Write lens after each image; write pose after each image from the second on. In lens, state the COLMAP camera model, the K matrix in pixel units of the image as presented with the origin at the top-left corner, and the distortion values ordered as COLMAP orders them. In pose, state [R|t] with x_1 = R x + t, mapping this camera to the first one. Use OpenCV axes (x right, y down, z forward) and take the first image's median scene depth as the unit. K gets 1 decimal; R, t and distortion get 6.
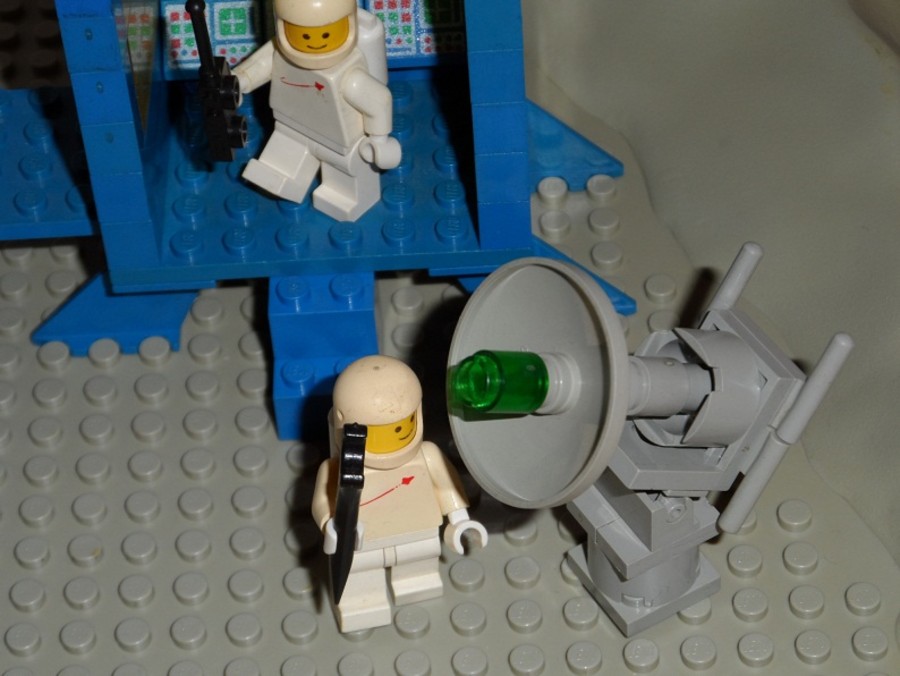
lens RADIAL K [[2639.1, 0, 450.0], [0, 2639.1, 338.0], [0, 0, 1]] dist [-0.155158, -0.989343]
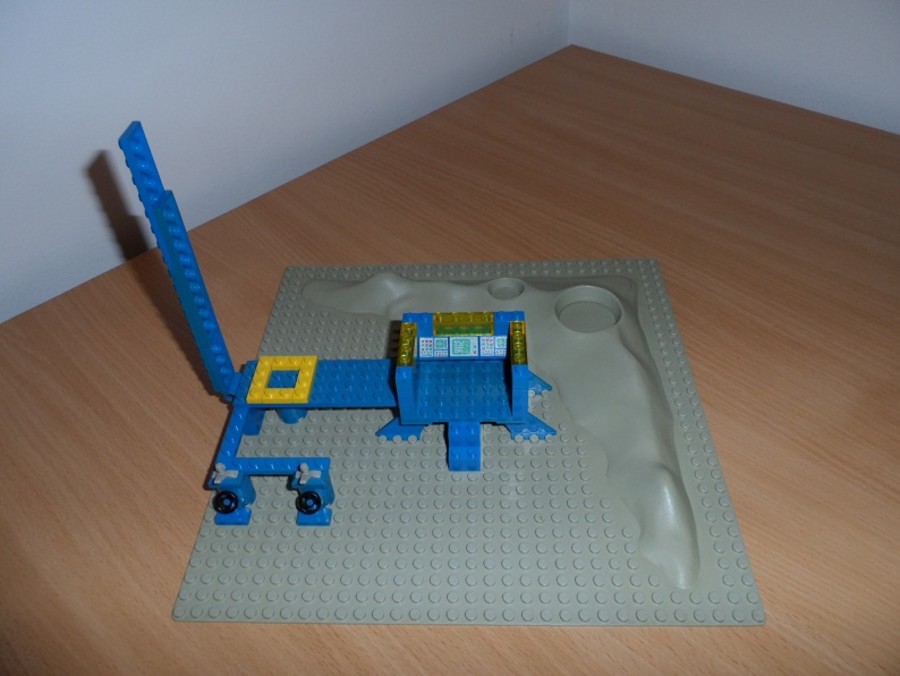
lens RADIAL K [[700.6, 0, 450.0], [0, 700.6, 338.0], [0, 0, 1]] dist [-0.031042, 0.006000]
pose [[0.998622, 0.038216, -0.035980, -0.038363], [-0.040375, 0.997302, -0.061315, -0.074430], [0.033540, 0.062683, 0.997470, 0.106049]]
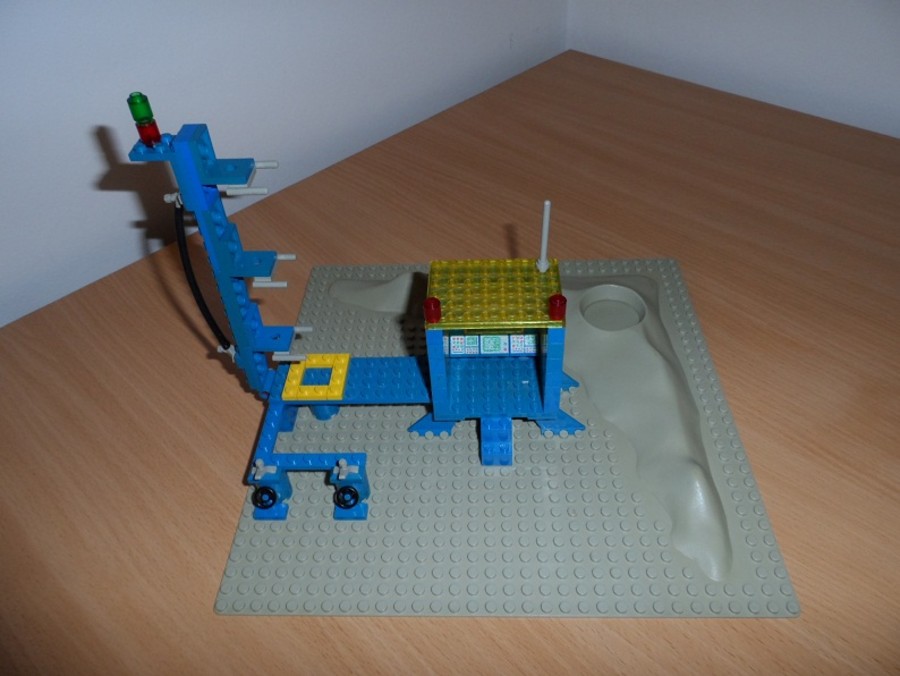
lens RADIAL K [[684.5, 0, 450.0], [0, 684.5, 338.0], [0, 0, 1]] dist [-0.014146, 0.000250]
pose [[0.998749, 0.036181, -0.034515, -0.080897], [-0.038210, 0.997463, -0.060056, -0.071131], [0.032254, 0.061300, 0.997598, 0.106485]]
